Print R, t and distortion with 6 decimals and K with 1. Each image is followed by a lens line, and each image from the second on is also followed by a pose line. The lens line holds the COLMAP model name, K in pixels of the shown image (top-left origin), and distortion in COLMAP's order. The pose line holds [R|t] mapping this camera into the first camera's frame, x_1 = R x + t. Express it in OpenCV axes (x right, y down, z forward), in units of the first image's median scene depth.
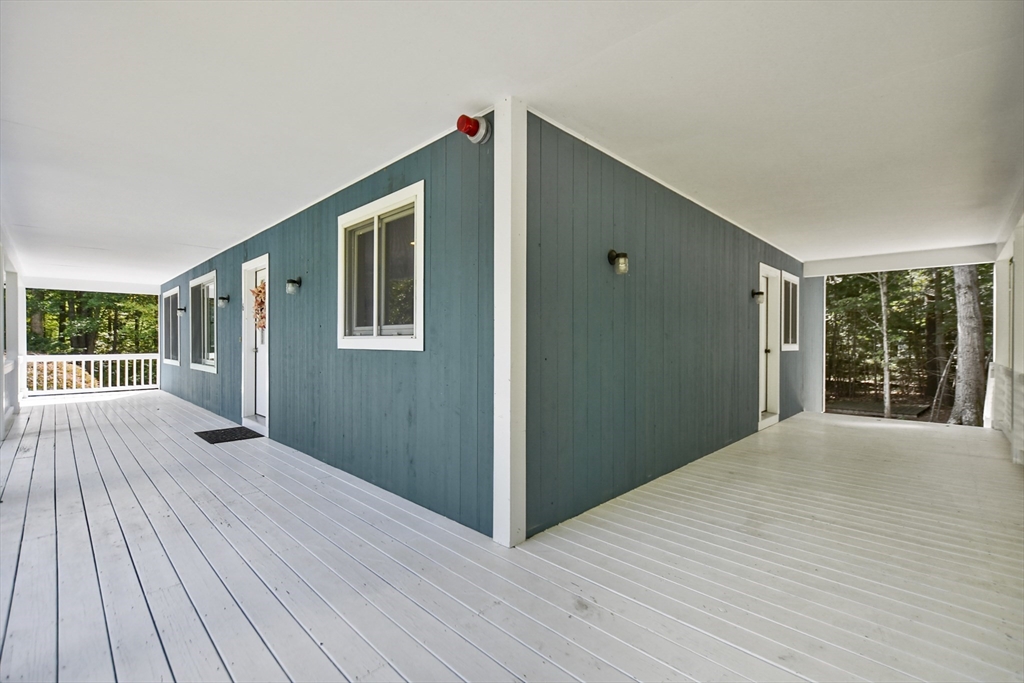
lens RADIAL K [[460.8, 0, 505.0], [0, 460.8, 341.9], [0, 0, 1]] dist [-0.003464, 0.003611]
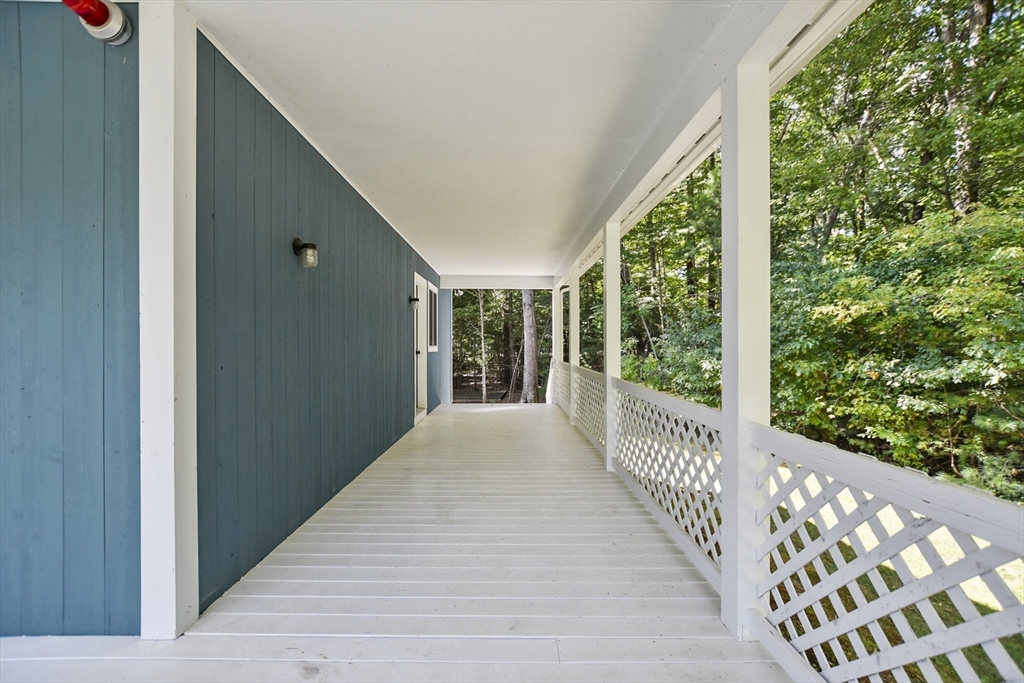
lens RADIAL K [[460.8, 0, 511.8], [0, 460.8, 344.9], [0, 0, 1]] dist [-0.003464, 0.003611]
pose [[0.707866, -0.003956, 0.706336, -0.094069], [0.002958, 0.999992, 0.002637, -0.000868], [-0.706341, 0.000223, 0.707872, 0.109145]]
